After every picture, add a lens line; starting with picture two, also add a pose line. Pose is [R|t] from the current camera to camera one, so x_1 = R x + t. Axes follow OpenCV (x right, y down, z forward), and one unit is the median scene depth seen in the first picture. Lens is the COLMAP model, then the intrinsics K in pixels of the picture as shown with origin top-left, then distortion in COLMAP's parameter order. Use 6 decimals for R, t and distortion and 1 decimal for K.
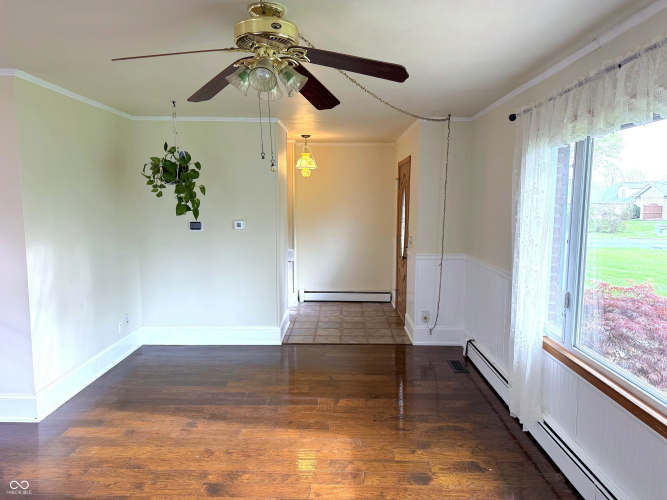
lens RADIAL K [[478.2, 0, 333.6], [0, 478.2, 245.5], [0, 0, 1]] dist [0.078554, -0.093843]
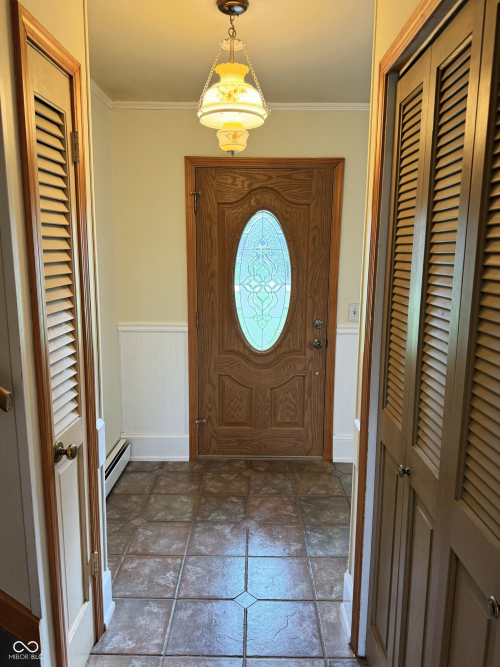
lens RADIAL K [[478.2, 0, 246.0], [0, 478.2, 334.3], [0, 0, 1]] dist [0.078554, -0.093843]
pose [[-0.001967, -0.168942, 0.985624, -0.374033], [0.094055, 0.981225, 0.168376, -0.082218], [-0.995565, 0.093034, 0.013960, 1.006575]]
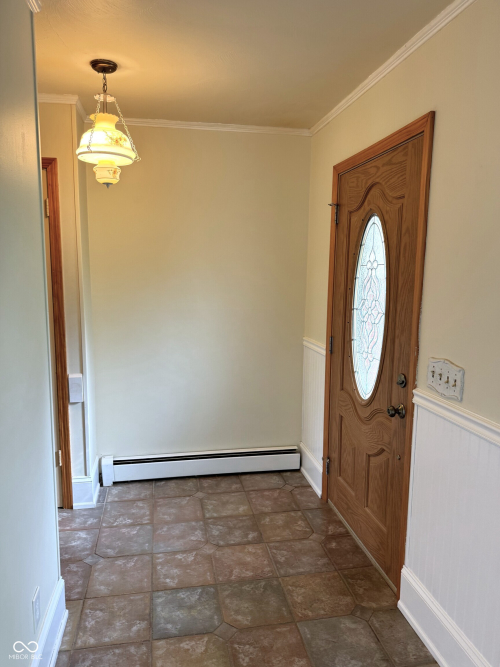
lens RADIAL K [[478.2, 0, 243.2], [0, 478.2, 333.0], [0, 0, 1]] dist [0.078554, -0.093843]
pose [[0.981492, -0.021637, 0.190276, -0.029651], [0.014864, 0.999207, 0.036951, -0.044662], [-0.190924, -0.033439, 0.981035, 0.625501]]
